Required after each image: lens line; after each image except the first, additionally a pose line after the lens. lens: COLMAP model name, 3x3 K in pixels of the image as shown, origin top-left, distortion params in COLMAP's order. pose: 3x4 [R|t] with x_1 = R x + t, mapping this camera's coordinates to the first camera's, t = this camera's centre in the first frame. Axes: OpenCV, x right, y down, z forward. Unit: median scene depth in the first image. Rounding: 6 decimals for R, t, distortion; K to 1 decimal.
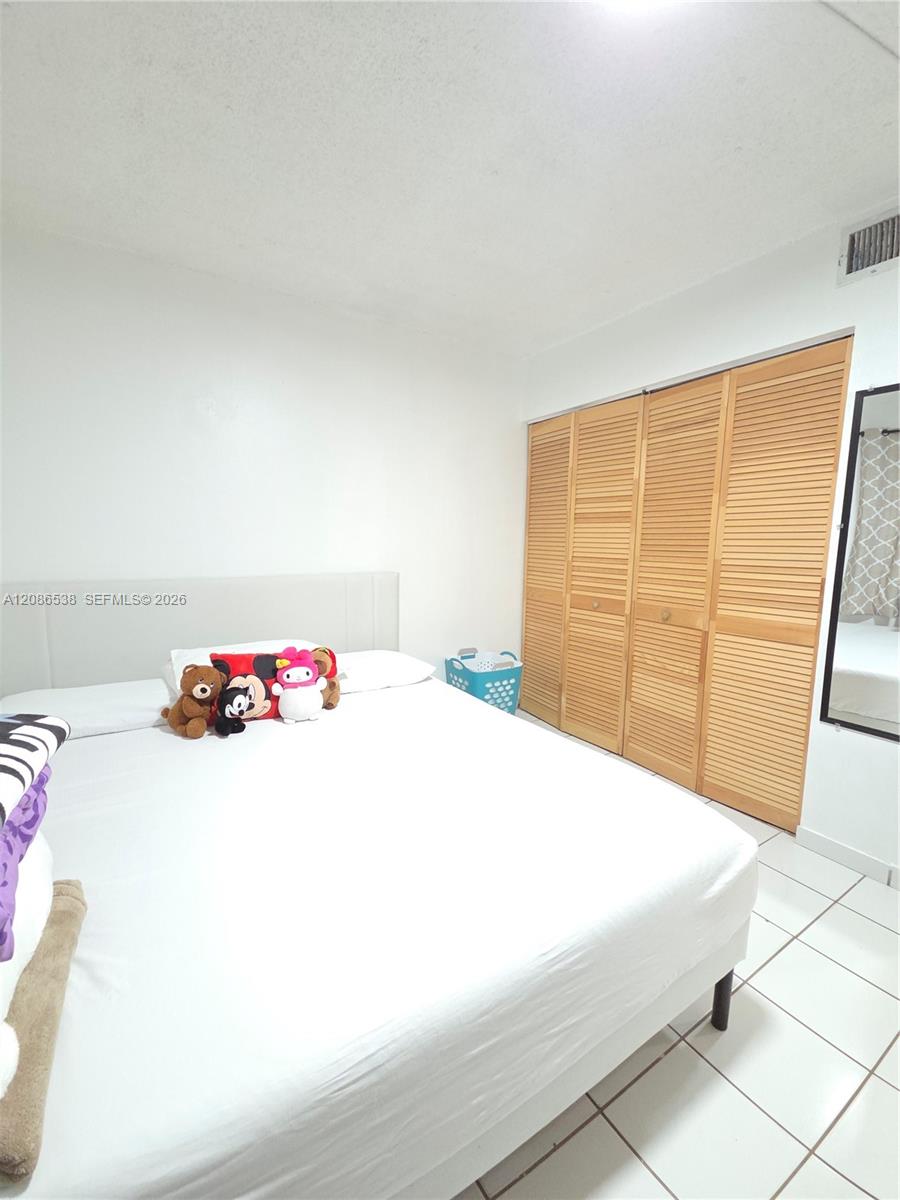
lens RADIAL K [[485.9, 0, 446.8], [0, 485.9, 598.3], [0, 0, 1]] dist [0.014101, -0.009380]
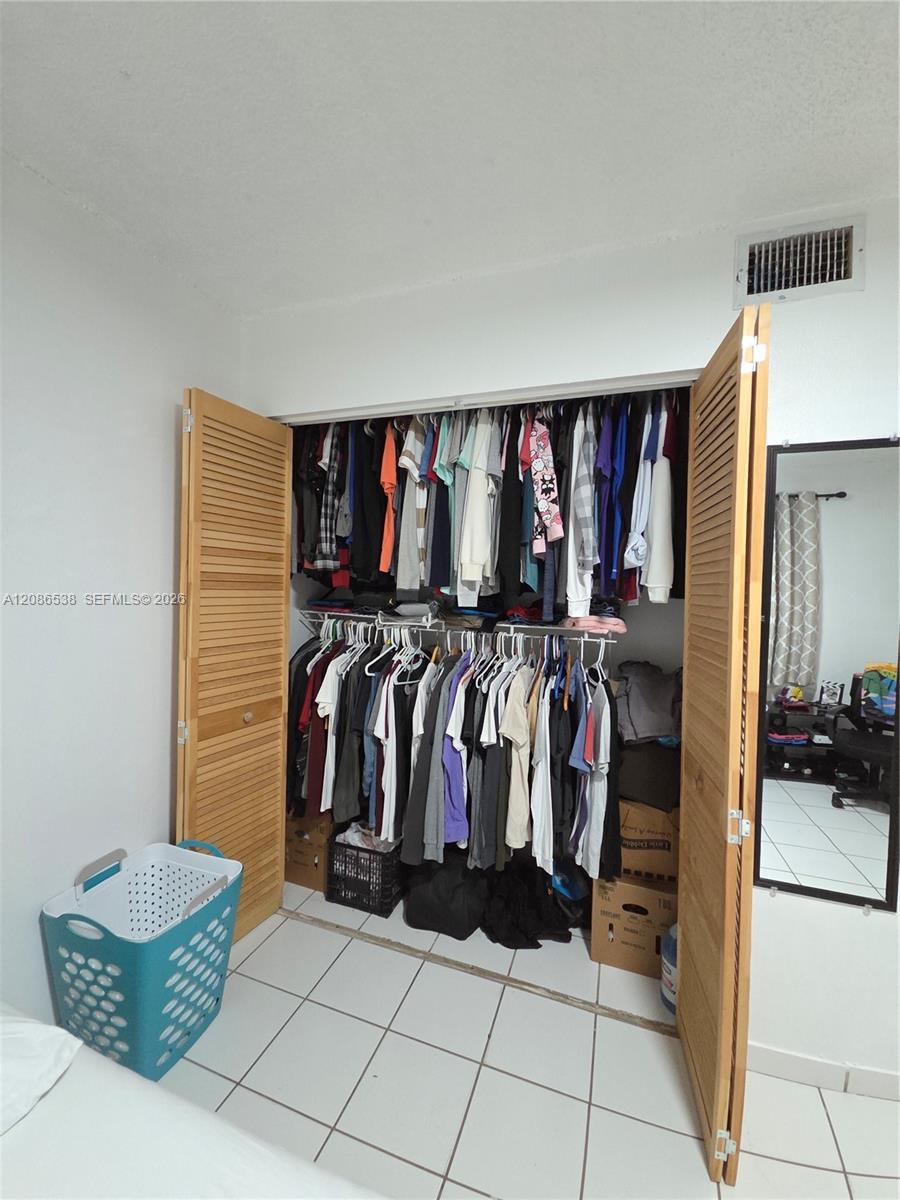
lens RADIAL K [[485.9, 0, 446.8], [0, 485.9, 598.3], [0, 0, 1]] dist [0.014101, -0.009380]
pose [[0.732227, -0.004532, 0.681045, -0.053294], [0.059682, 0.996558, -0.057535, -0.158145], [-0.678440, 0.082775, 0.729977, 0.752025]]
